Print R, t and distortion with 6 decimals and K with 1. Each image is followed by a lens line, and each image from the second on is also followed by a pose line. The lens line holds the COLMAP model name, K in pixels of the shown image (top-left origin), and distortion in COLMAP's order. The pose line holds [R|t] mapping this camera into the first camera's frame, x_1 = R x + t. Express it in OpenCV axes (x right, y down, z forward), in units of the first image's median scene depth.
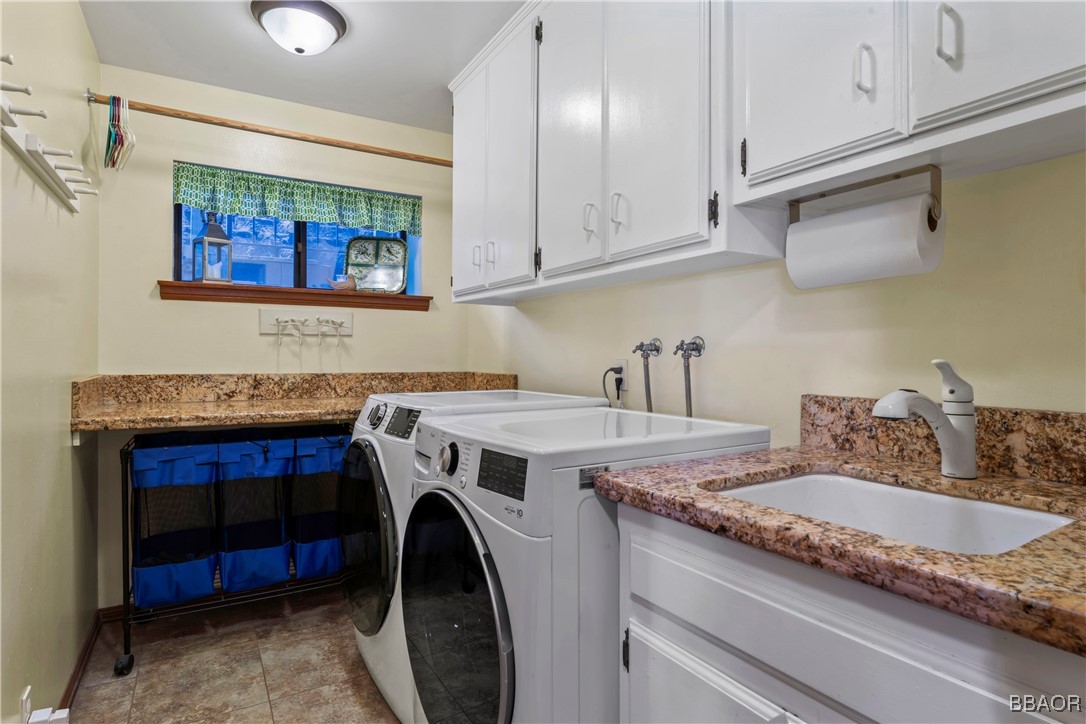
lens RADIAL K [[572.9, 0, 546.3], [0, 572.9, 363.1], [0, 0, 1]] dist [-0.007349, -0.001007]
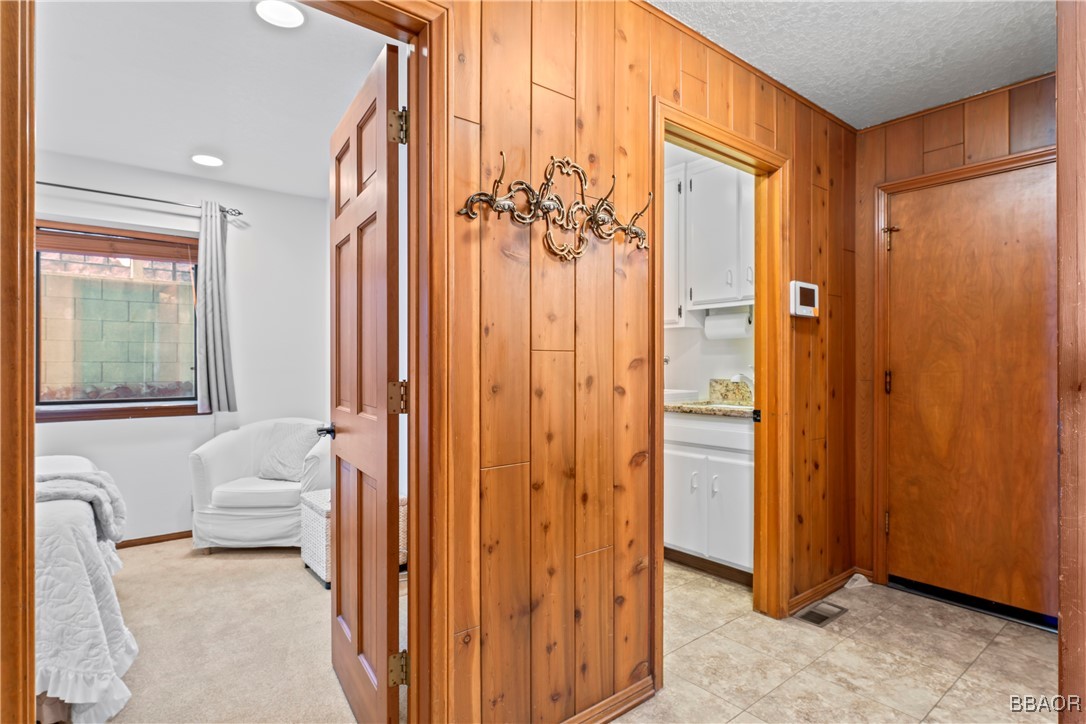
lens RADIAL K [[572.9, 0, 538.9], [0, 572.9, 362.4], [0, 0, 1]] dist [-0.007349, -0.001007]
pose [[0.990121, 0.004557, 0.140143, -0.782065], [-0.002896, 0.999923, -0.012052, 0.014861], [-0.140187, 0.011527, 0.990058, -1.669833]]
